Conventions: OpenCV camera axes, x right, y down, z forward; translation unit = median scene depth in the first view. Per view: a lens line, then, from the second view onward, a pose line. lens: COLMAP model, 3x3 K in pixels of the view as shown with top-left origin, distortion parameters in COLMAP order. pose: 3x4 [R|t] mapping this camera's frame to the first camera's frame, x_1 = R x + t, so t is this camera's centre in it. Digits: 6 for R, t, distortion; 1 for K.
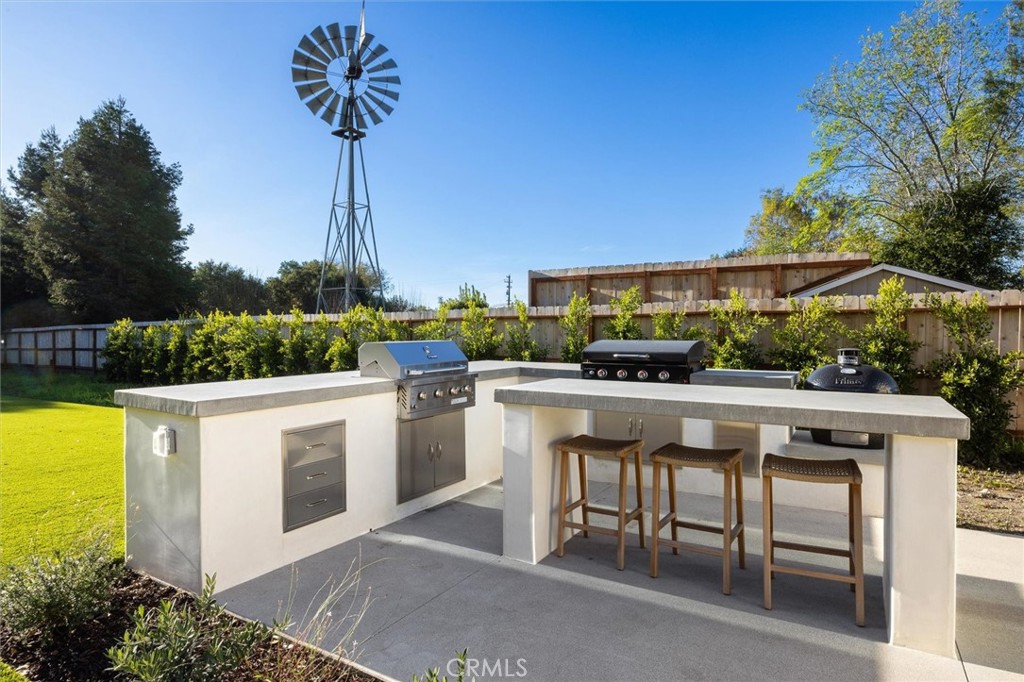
lens RADIAL K [[557.5, 0, 509.4], [0, 557.5, 336.1], [0, 0, 1]] dist [-0.001868, -0.001655]
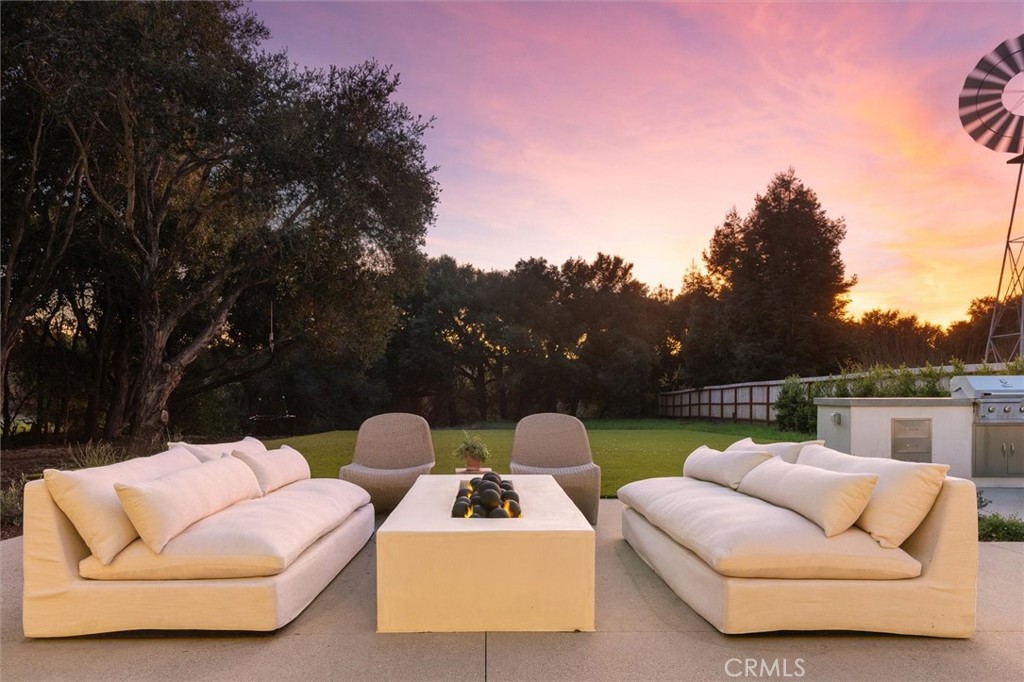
lens RADIAL K [[691.5, 0, 494.4], [0, 691.5, 402.8], [0, 0, 1]] dist [0.000926, -0.001522]
pose [[0.540525, 0.010793, -0.841259, 0.125255], [-0.006516, 0.999941, 0.008642, 0.014082], [0.841303, 0.000810, 0.540564, -0.212409]]
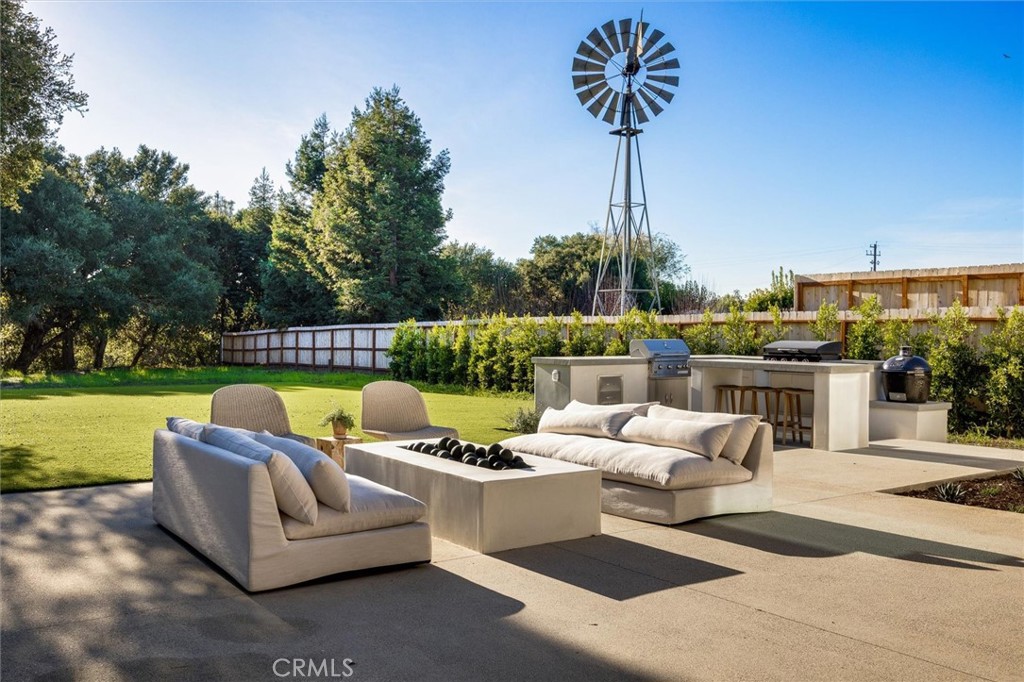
lens RADIAL K [[892.8, 0, 518.5], [0, 892.8, 335.5], [0, 0, 1]] dist [0.003346, -0.001897]
pose [[0.922308, 0.009098, -0.386348, 0.104714], [-0.011323, 0.999930, -0.003484, 0.002270], [0.386290, 0.007588, 0.922346, -0.368959]]
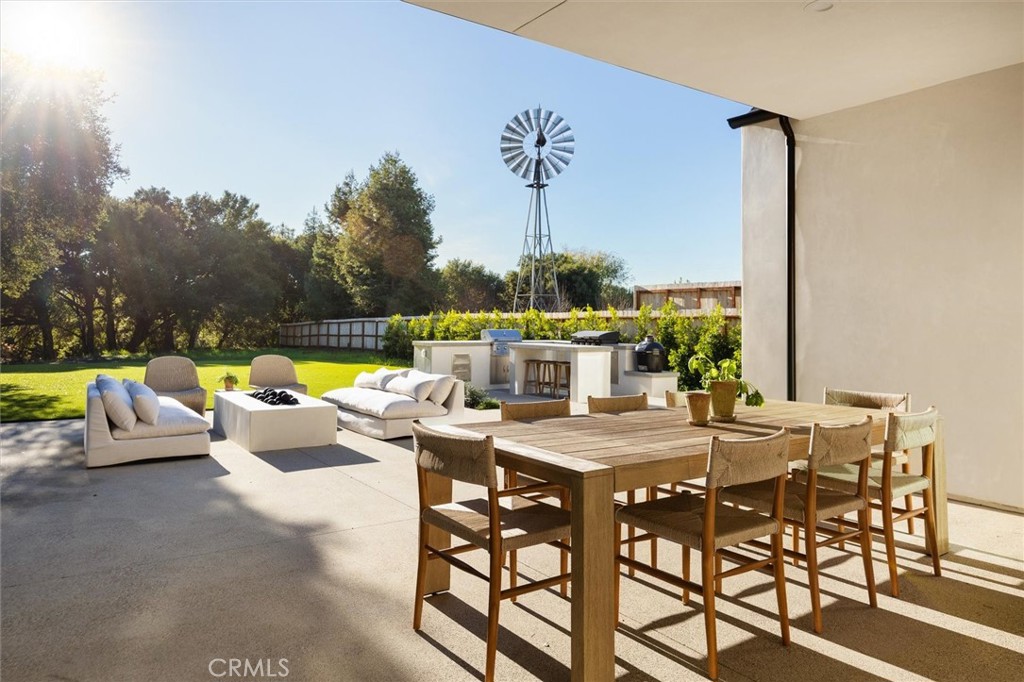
lens RADIAL K [[664.9, 0, 512.7], [0, 664.9, 284.0], [0, 0, 1]] dist [0.003578, 0.000902]
pose [[0.915658, -0.012849, -0.401752, 0.234423], [-0.015326, 0.997646, -0.066838, 0.000634], [0.401666, 0.067358, 0.913306, -0.389557]]
